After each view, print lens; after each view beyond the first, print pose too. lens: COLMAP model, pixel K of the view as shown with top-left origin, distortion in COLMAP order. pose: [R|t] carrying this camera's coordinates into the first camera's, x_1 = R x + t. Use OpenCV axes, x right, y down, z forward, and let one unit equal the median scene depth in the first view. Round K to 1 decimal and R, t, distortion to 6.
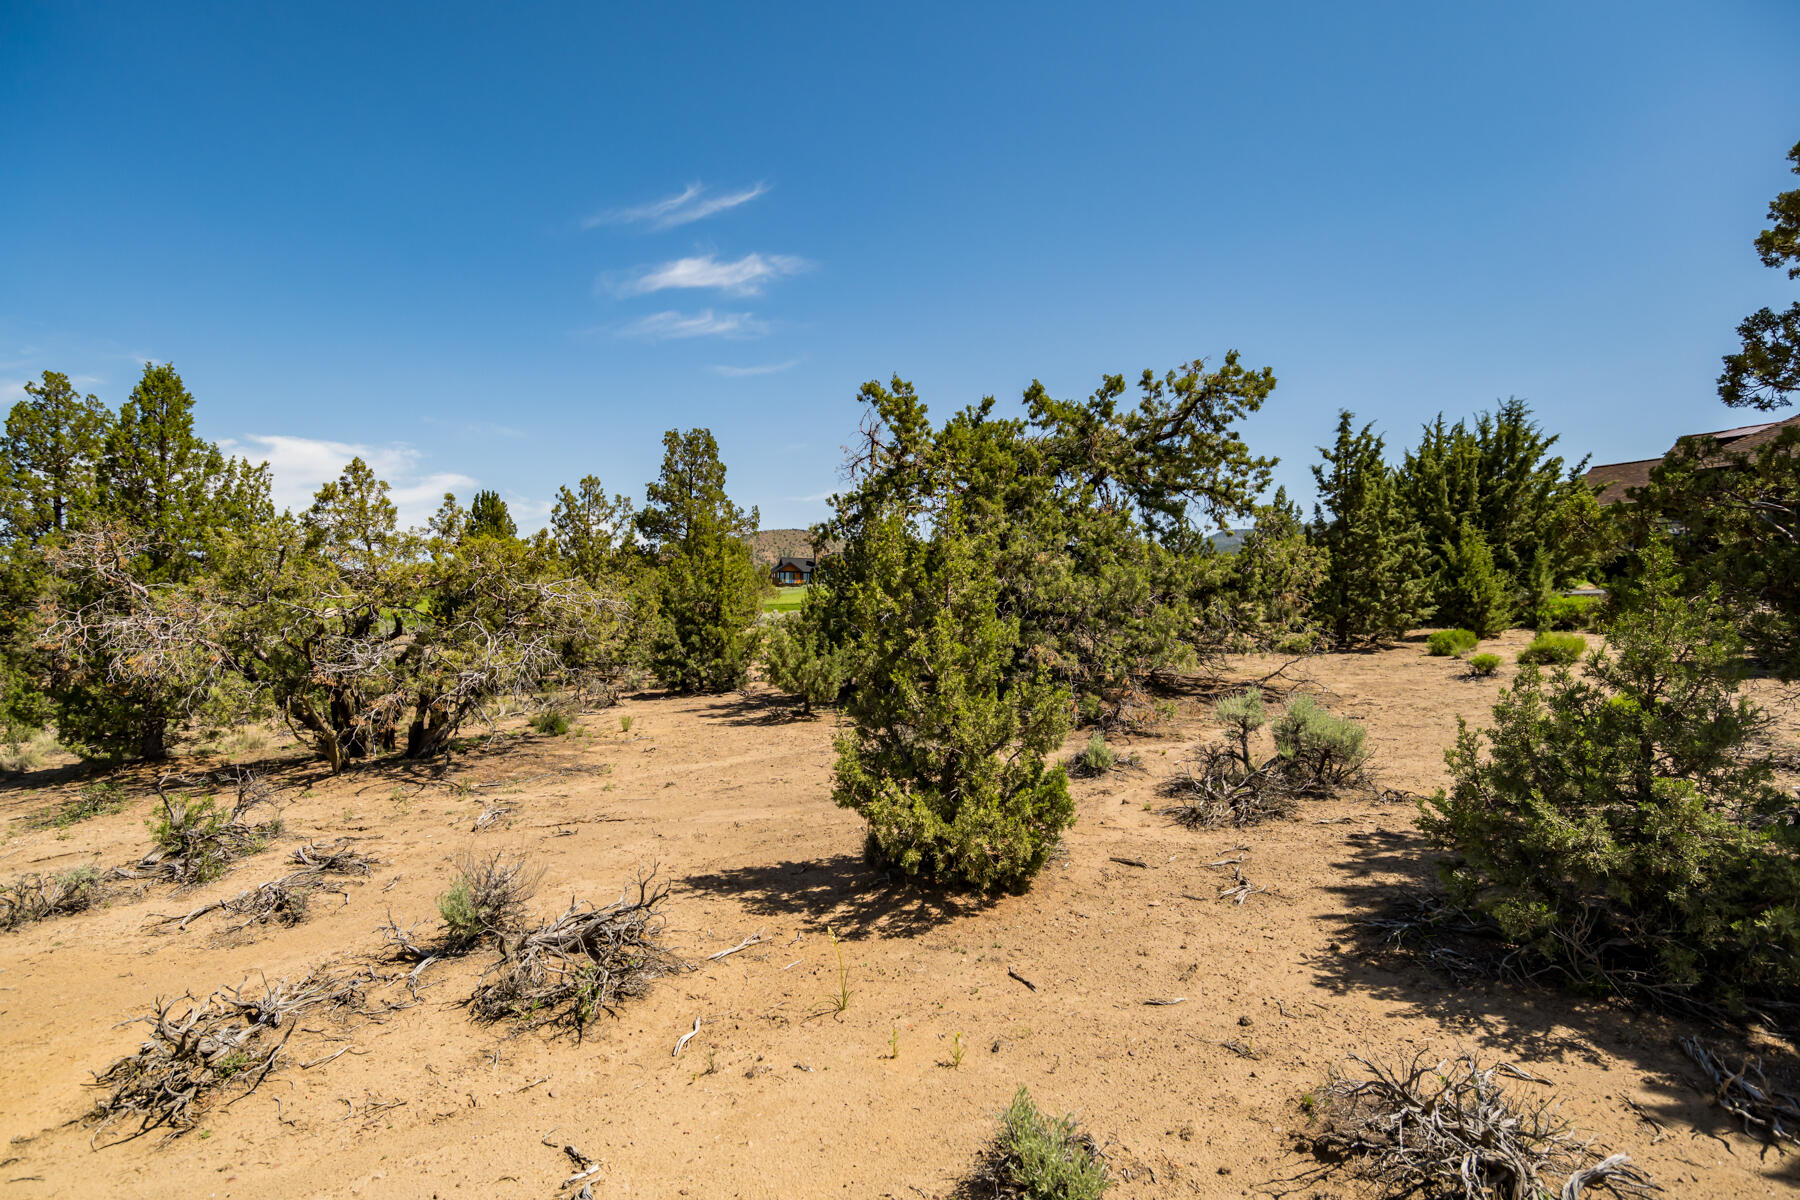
lens RADIAL K [[933.9, 0, 905.7], [0, 933.9, 590.3], [0, 0, 1]] dist [-0.001565, -0.000092]
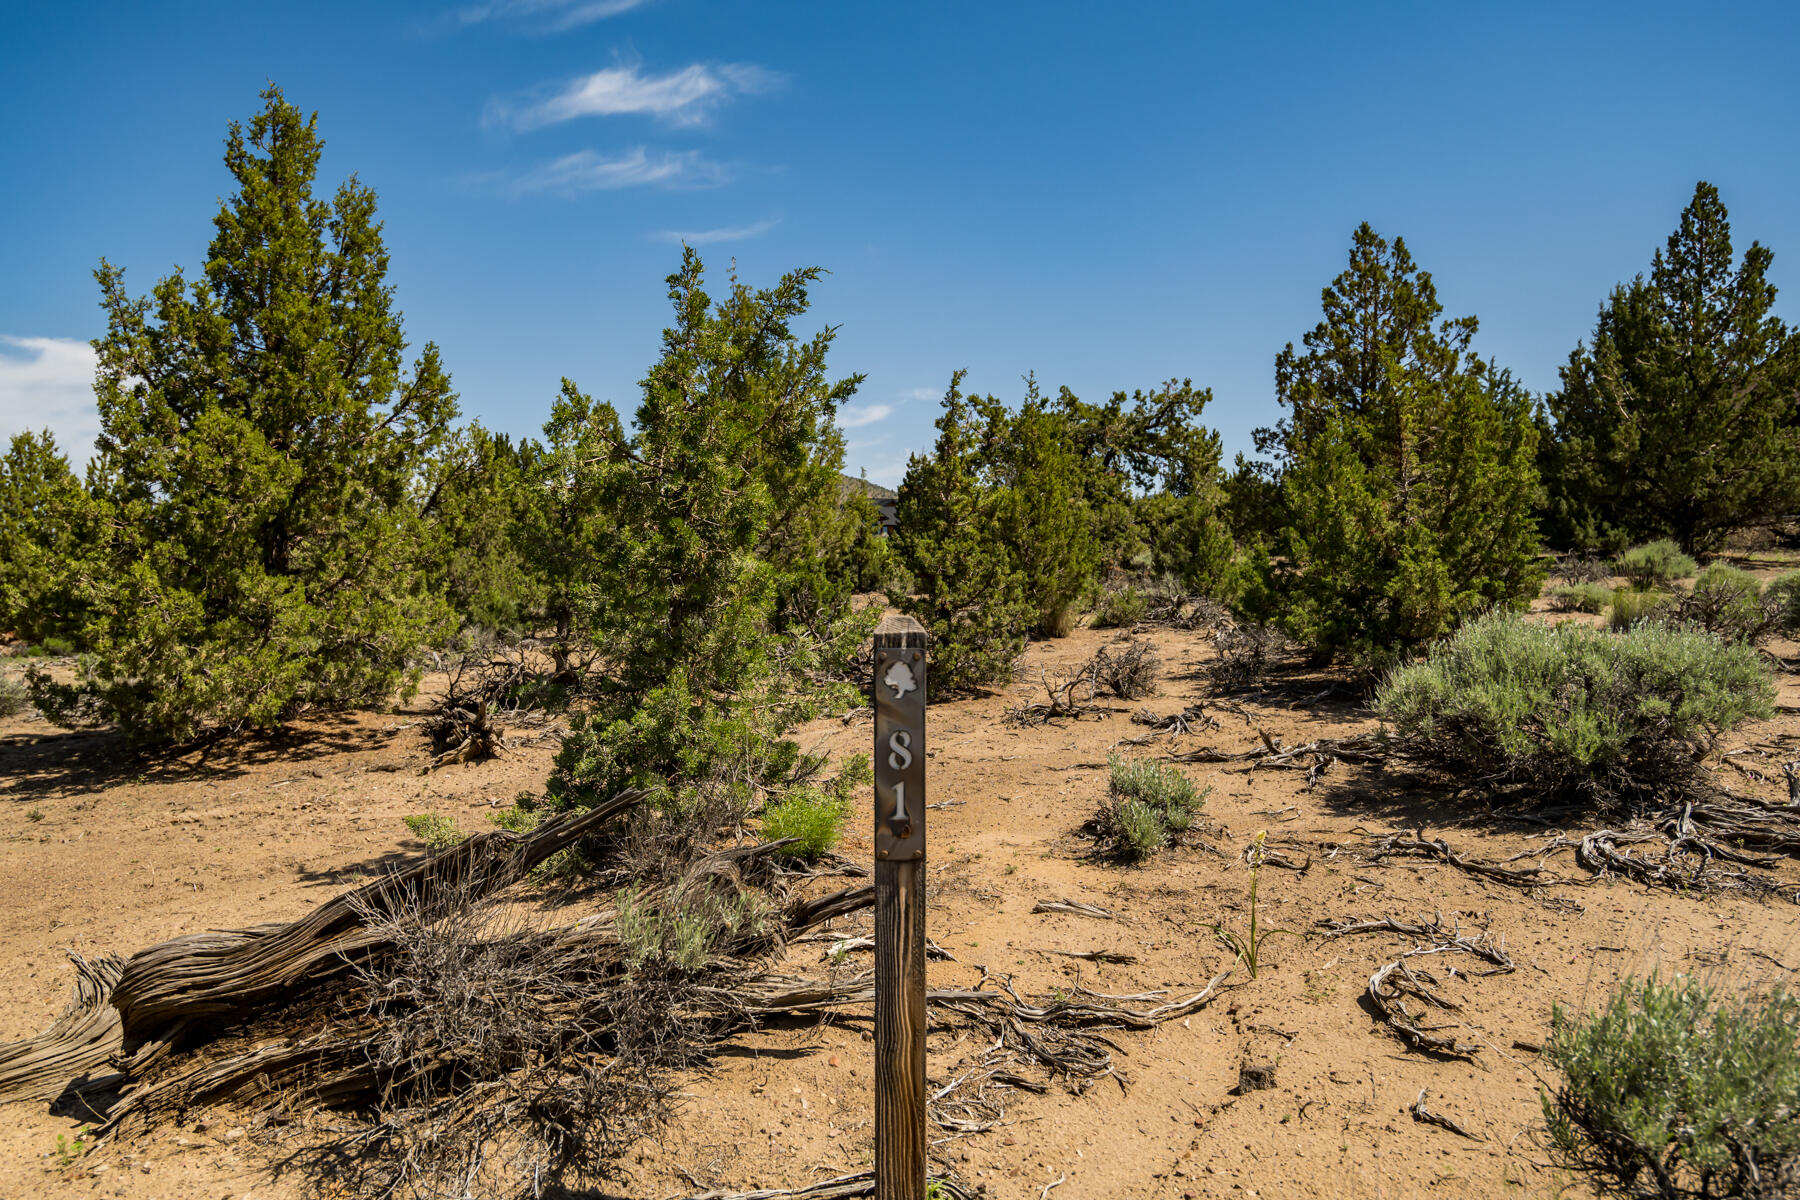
lens RADIAL K [[1295.0, 0, 896.8], [0, 1295.0, 603.1], [0, 0, 1]] dist [0.007031, 0.001188]
pose [[0.999825, -0.010890, -0.015221, -0.143080], [0.011667, 0.998582, 0.051932, 0.023803], [0.014634, -0.052100, 0.998535, -1.323867]]
